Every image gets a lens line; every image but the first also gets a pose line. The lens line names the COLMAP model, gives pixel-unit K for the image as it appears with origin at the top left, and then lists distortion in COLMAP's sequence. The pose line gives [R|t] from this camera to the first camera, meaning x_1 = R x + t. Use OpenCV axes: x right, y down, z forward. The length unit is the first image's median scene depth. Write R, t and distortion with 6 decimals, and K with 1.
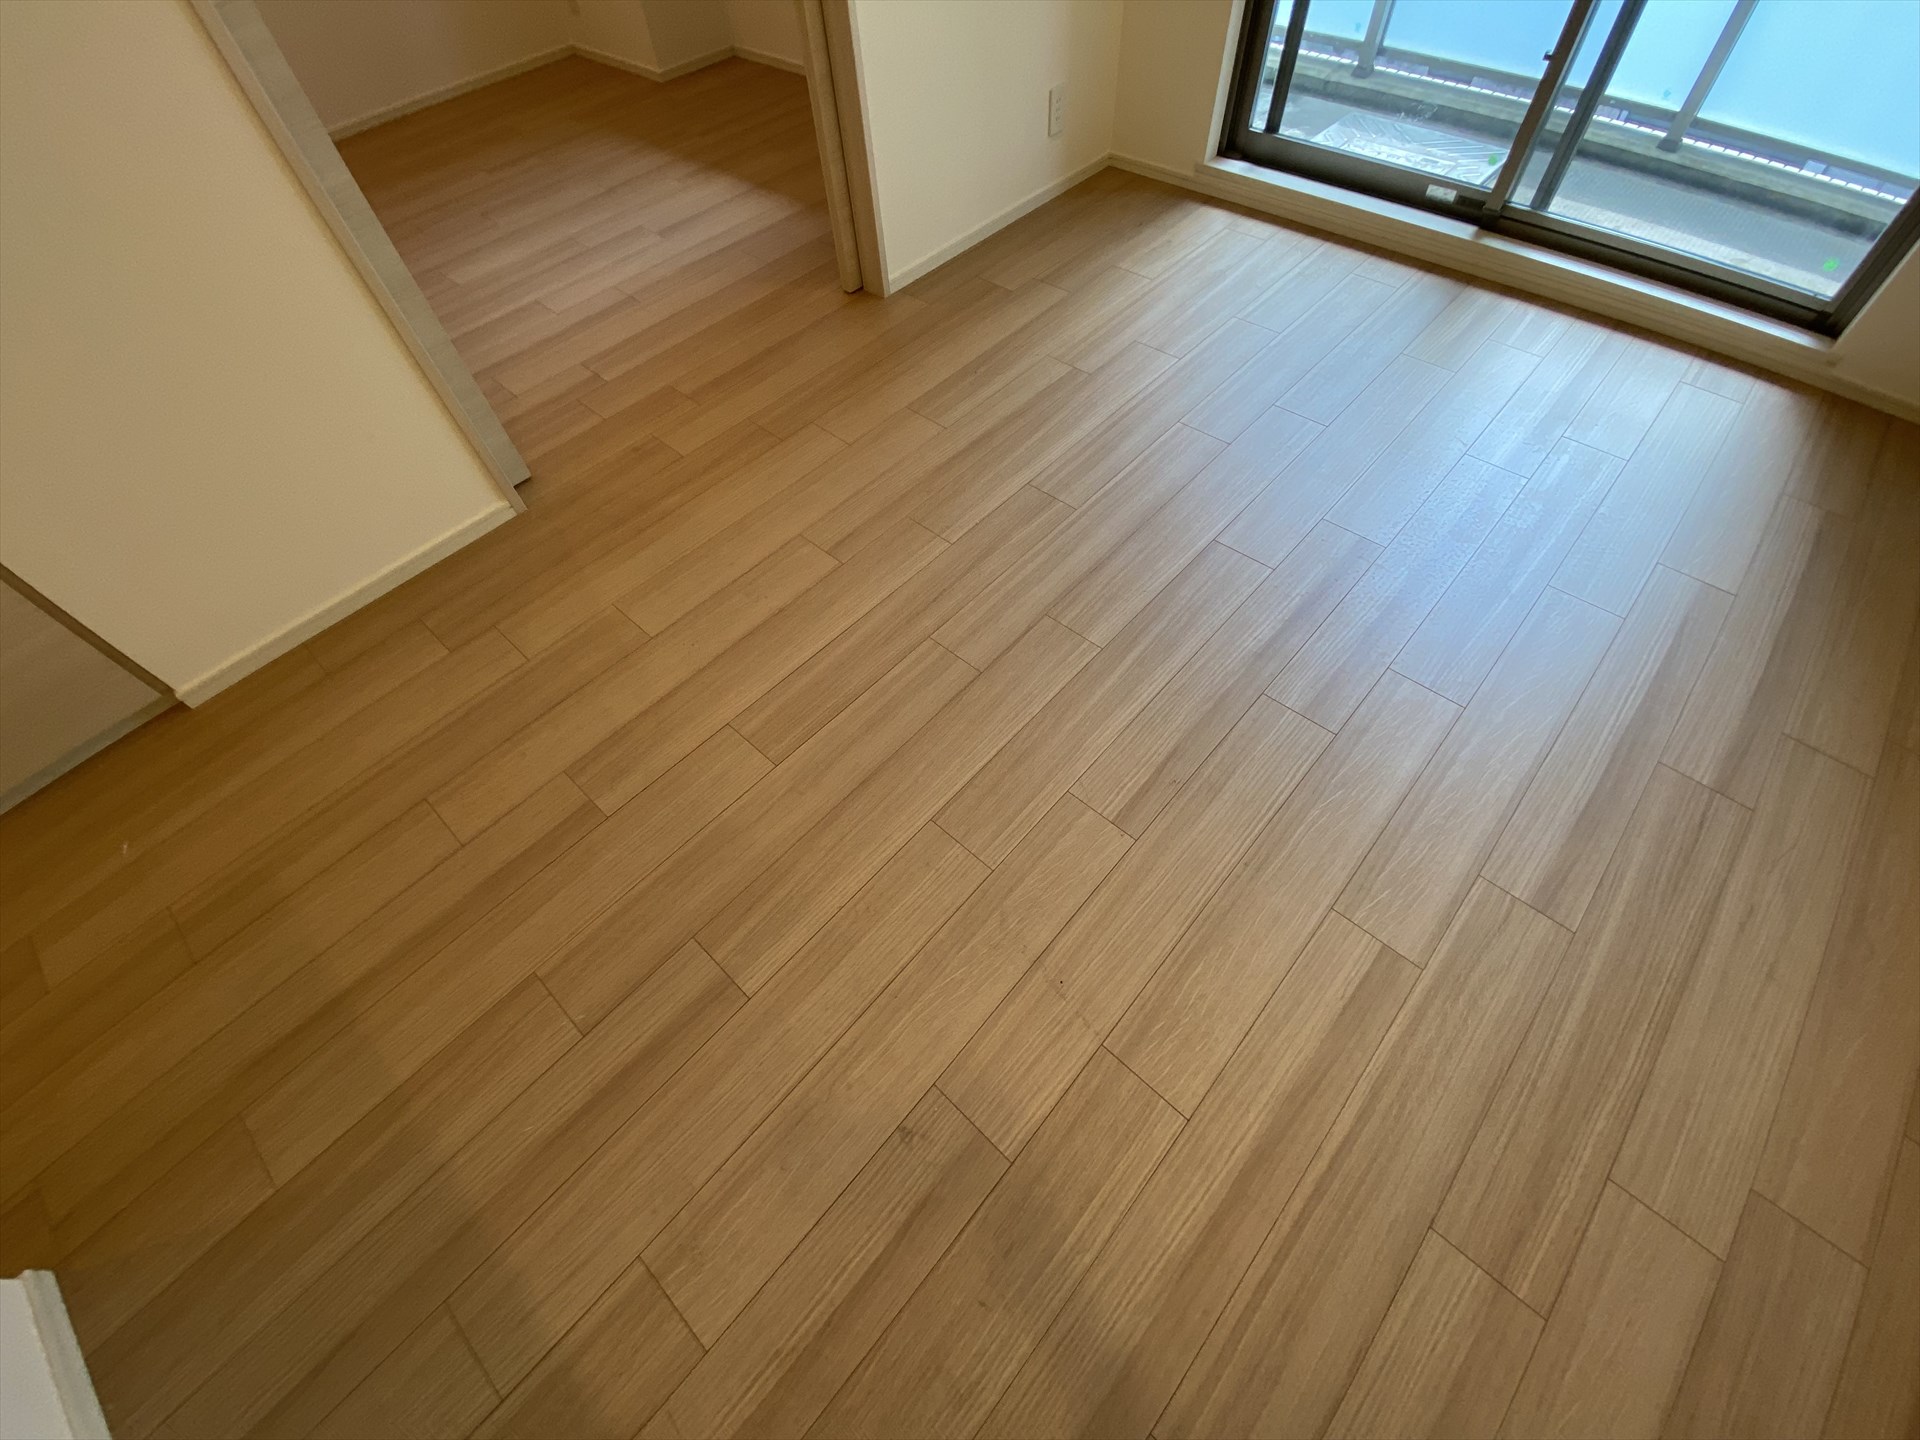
lens RADIAL K [[780.0, 0, 968.2], [0, 780.0, 717.4], [0, 0, 1]] dist [0.001804, -0.012112]
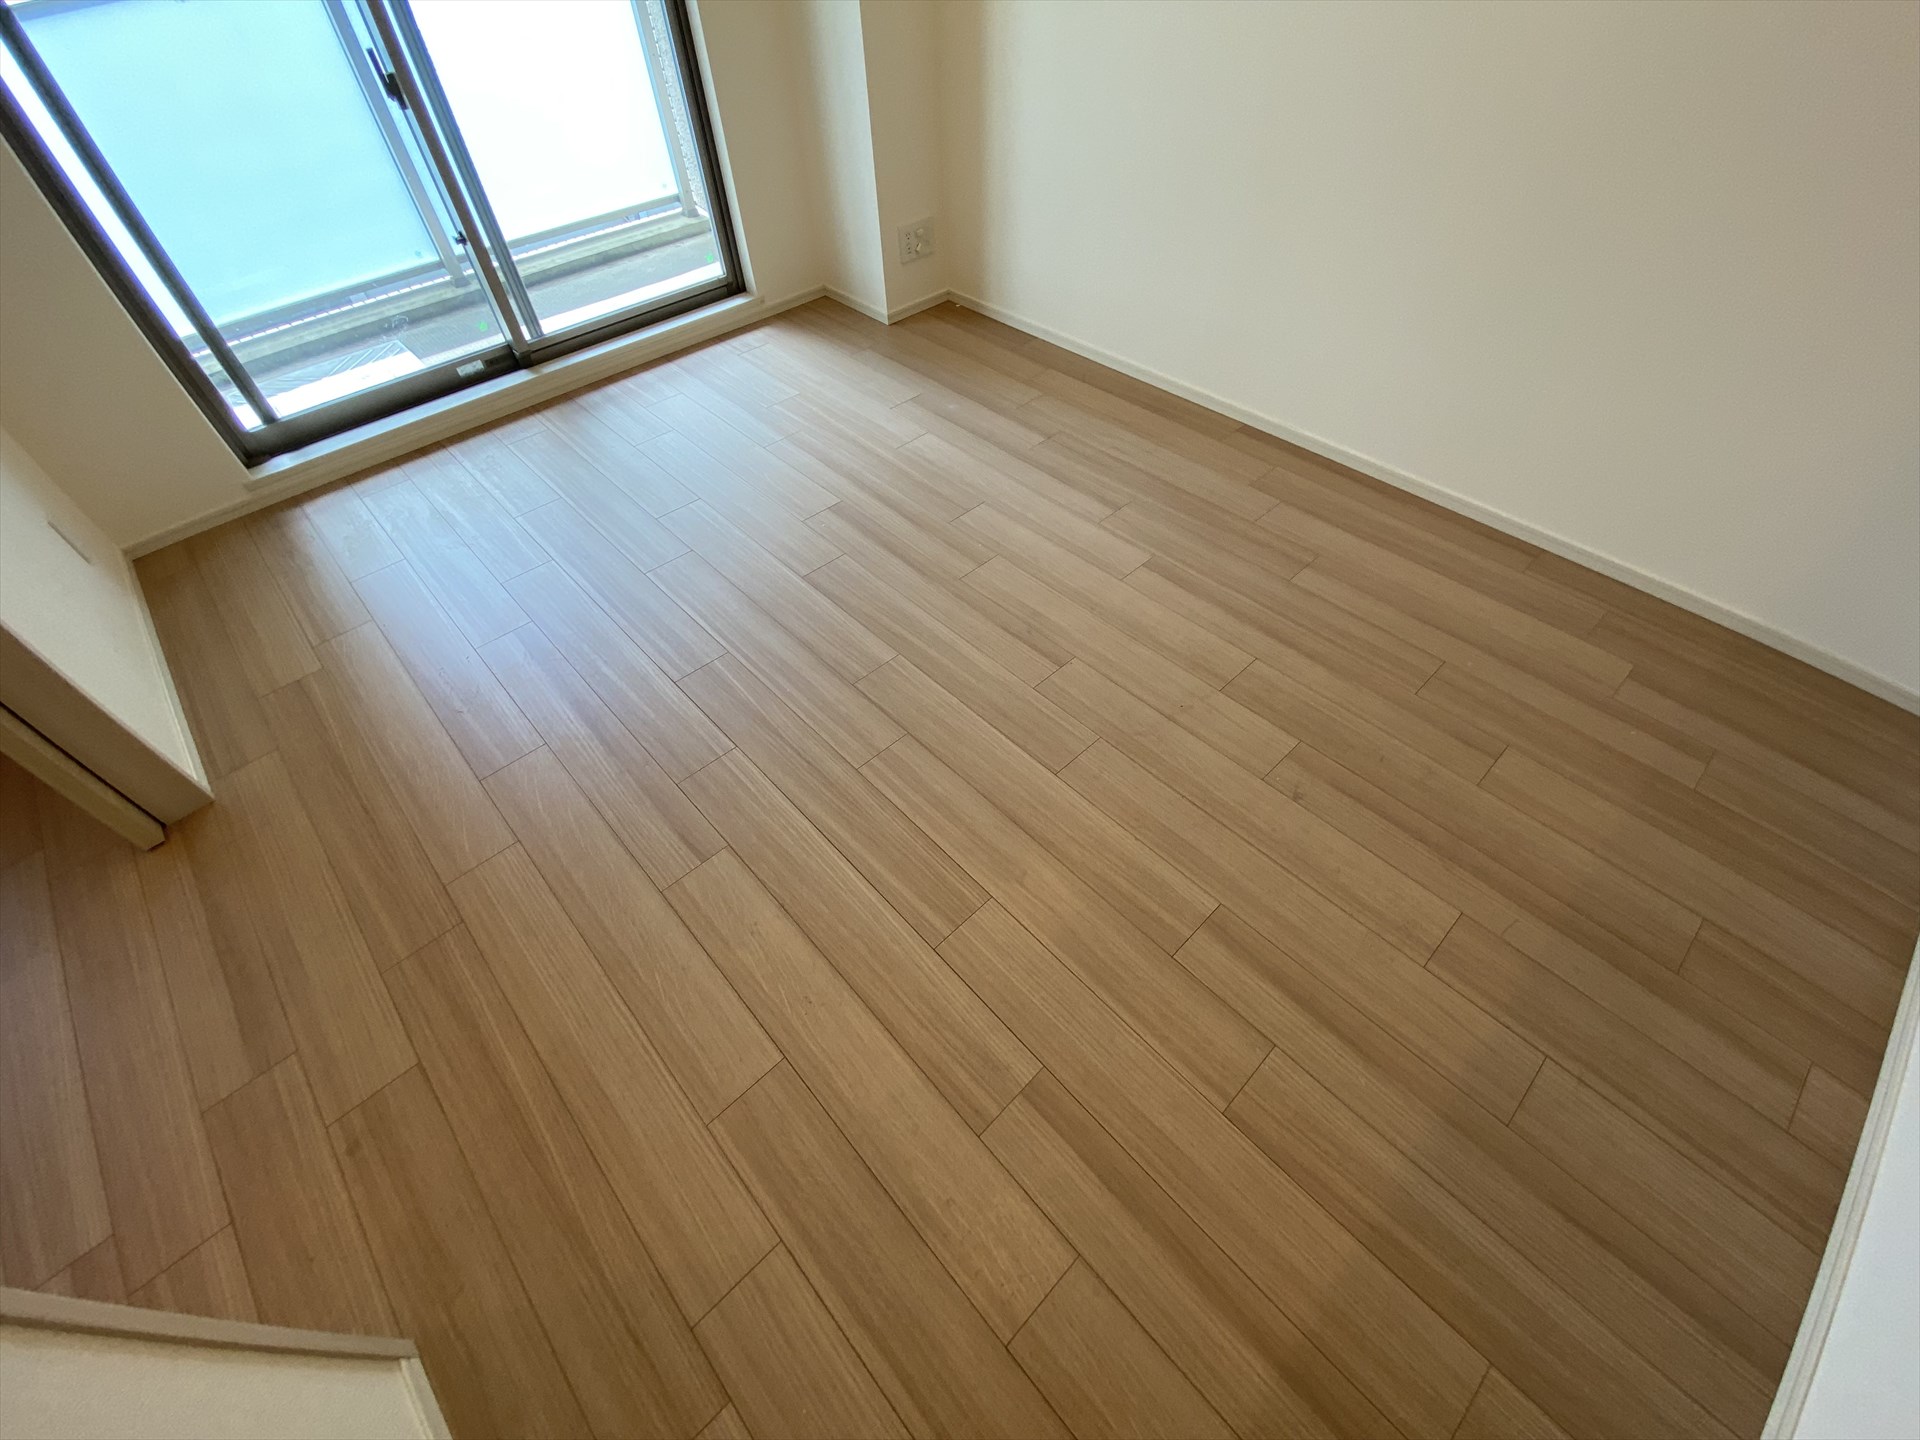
lens RADIAL K [[780.0, 0, 968.2], [0, 780.0, 717.4], [0, 0, 1]] dist [0.001804, -0.012112]
pose [[0.075806, -0.723729, 0.685908, -0.730799], [0.833673, 0.423383, 0.354592, -0.394153], [-0.547030, 0.544943, 0.635449, 0.246620]]
